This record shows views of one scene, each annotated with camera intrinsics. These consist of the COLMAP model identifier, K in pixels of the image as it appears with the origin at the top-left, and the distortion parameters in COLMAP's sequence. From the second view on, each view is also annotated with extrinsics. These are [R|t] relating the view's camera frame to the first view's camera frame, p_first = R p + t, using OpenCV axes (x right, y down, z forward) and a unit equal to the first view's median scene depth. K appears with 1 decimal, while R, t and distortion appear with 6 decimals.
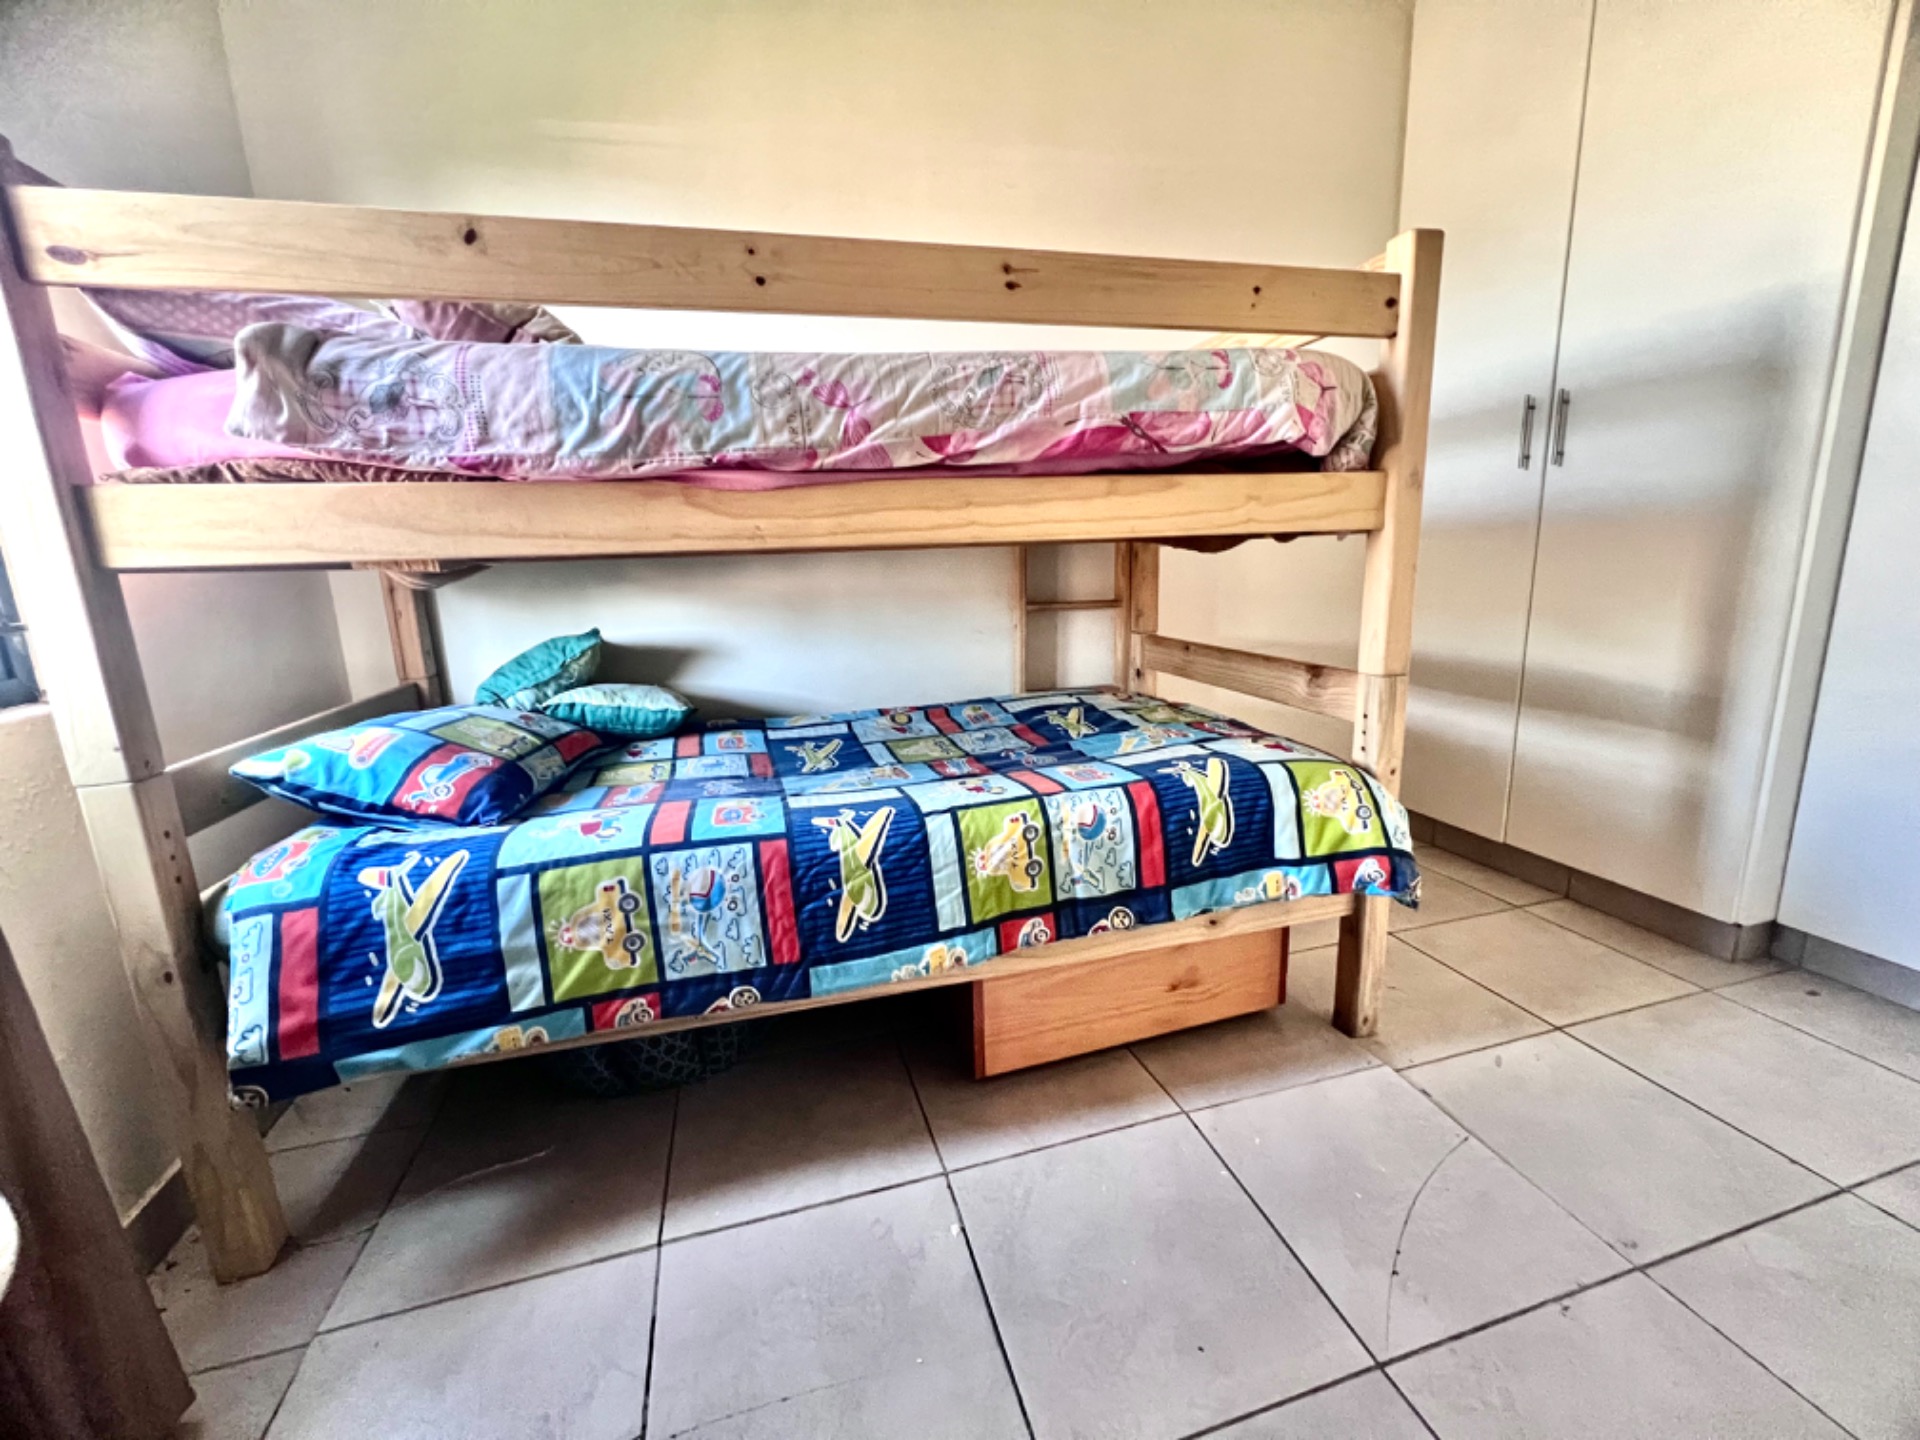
lens RADIAL K [[771.7, 0, 961.2], [0, 771.7, 705.7], [0, 0, 1]] dist [-0.002987, 0.000766]
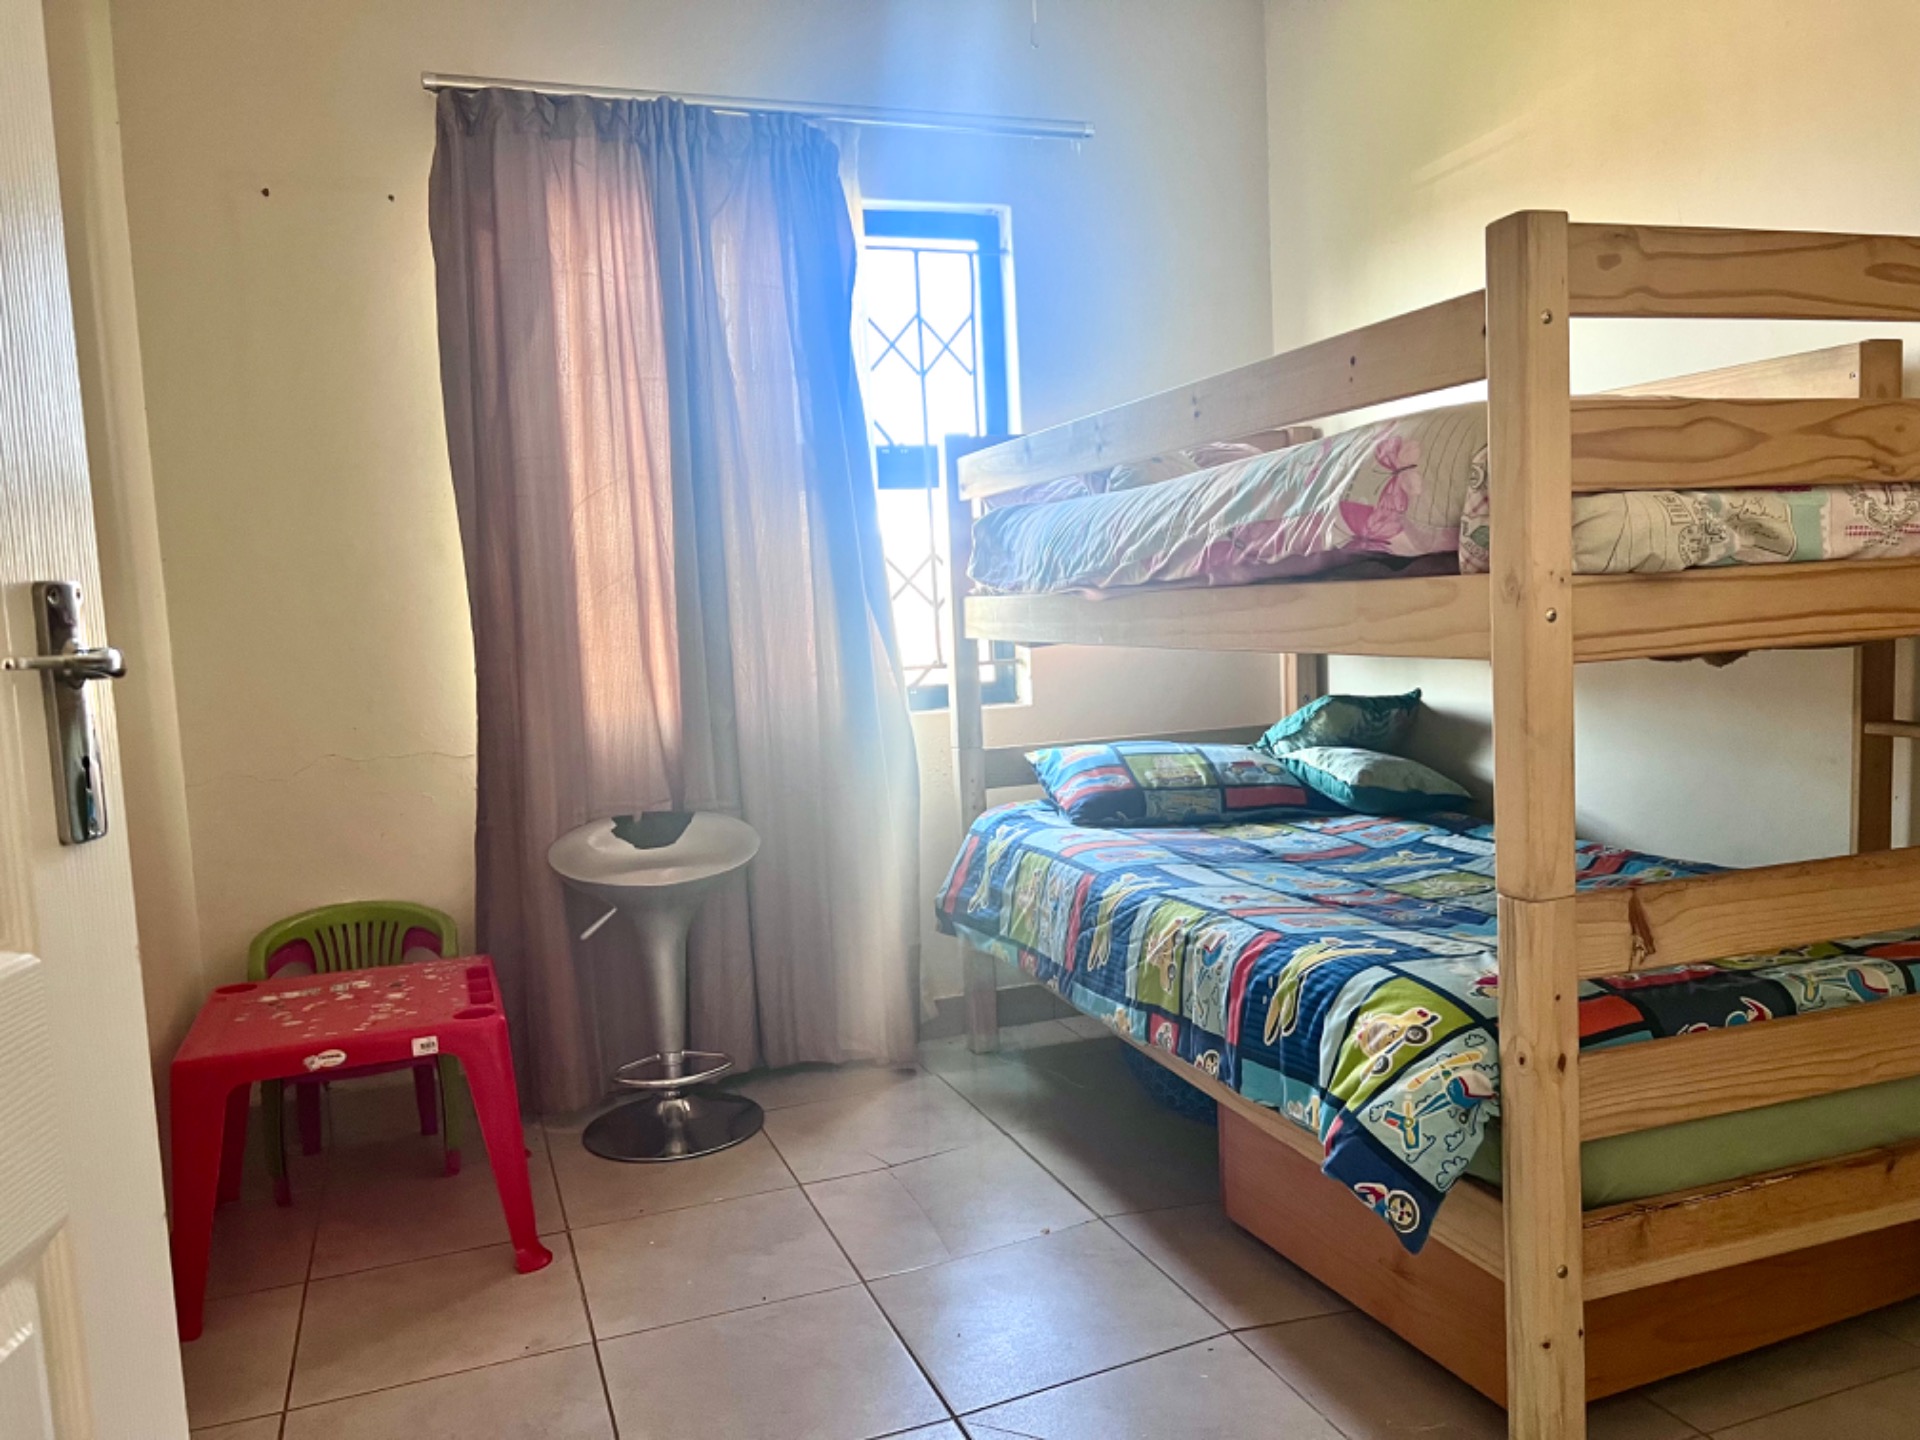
lens RADIAL K [[1416.5, 0, 960.3], [0, 1416.5, 723.9], [0, 0, 1]] dist [0.026031, 0.000519]
pose [[0.070552, 0.106759, -0.991779, 1.894379], [-0.178613, 0.979539, 0.092736, -0.229879], [0.981387, 0.170602, 0.088177, 0.517506]]
